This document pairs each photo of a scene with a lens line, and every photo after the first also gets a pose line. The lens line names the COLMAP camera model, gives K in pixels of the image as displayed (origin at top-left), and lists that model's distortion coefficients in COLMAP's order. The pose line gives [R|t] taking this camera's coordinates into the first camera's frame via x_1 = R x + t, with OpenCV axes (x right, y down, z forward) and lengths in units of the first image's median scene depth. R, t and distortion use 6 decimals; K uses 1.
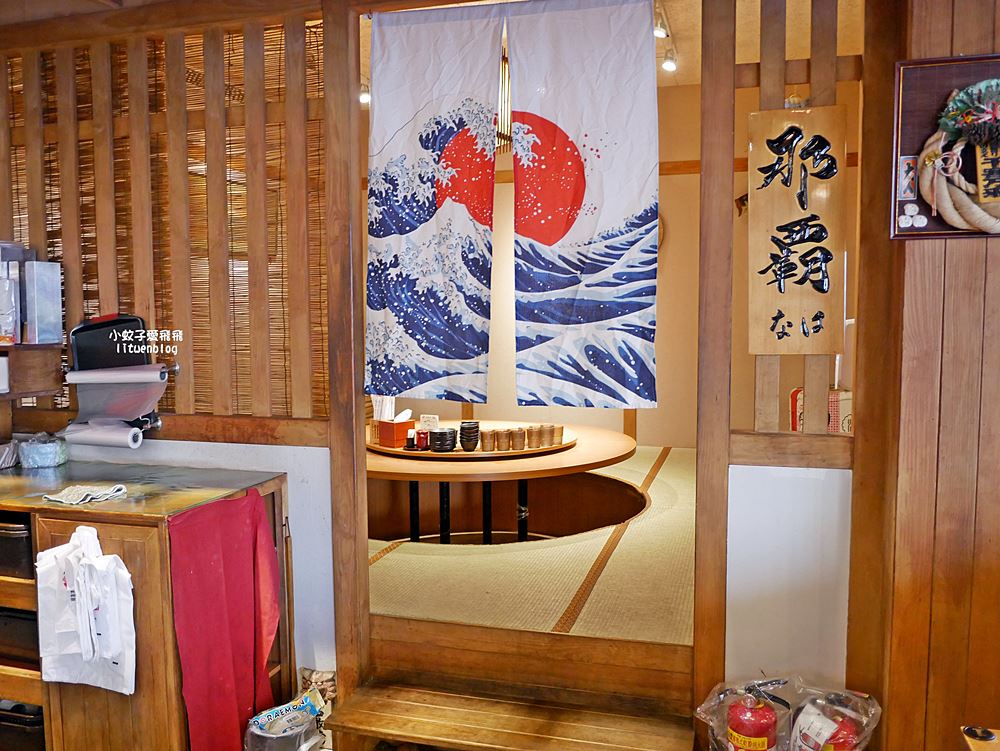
lens RADIAL K [[847.6, 0, 505.7], [0, 847.6, 374.1], [0, 0, 1]] dist [-0.046911, 0.017164]
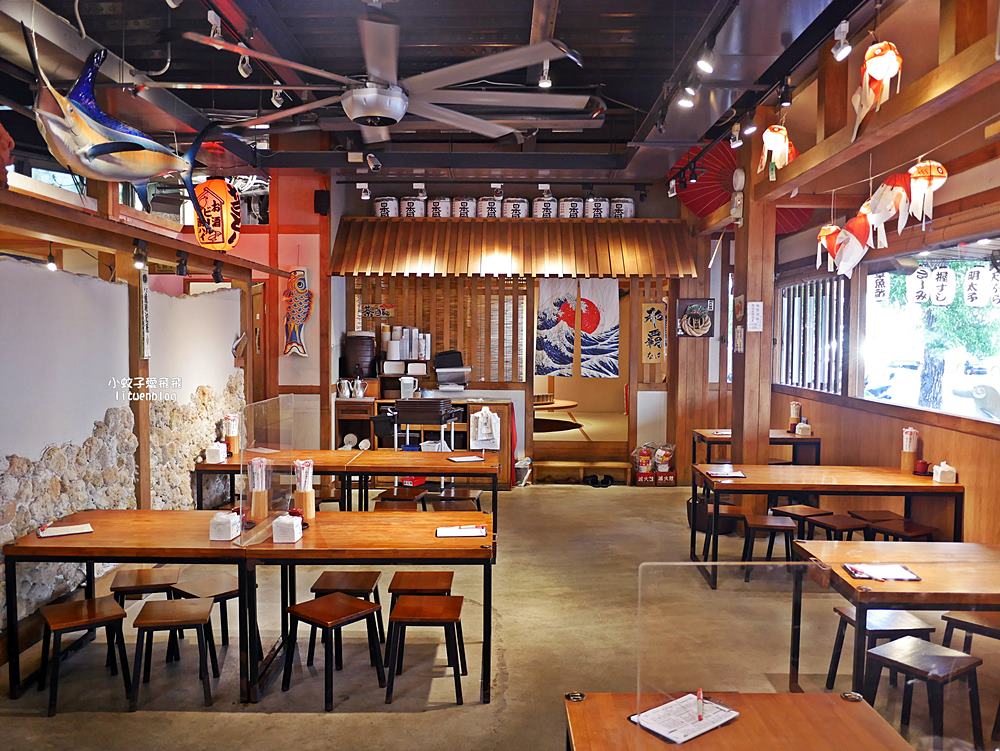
lens RADIAL K [[847.6, 0, 498.4], [0, 847.6, 376.4], [0, 0, 1]] dist [-0.046911, 0.017164]
pose [[0.962568, 0.004462, 0.271004, -1.364247], [0.007628, 0.999022, -0.043543, 0.196407], [-0.270934, 0.043980, 0.961593, -2.504295]]
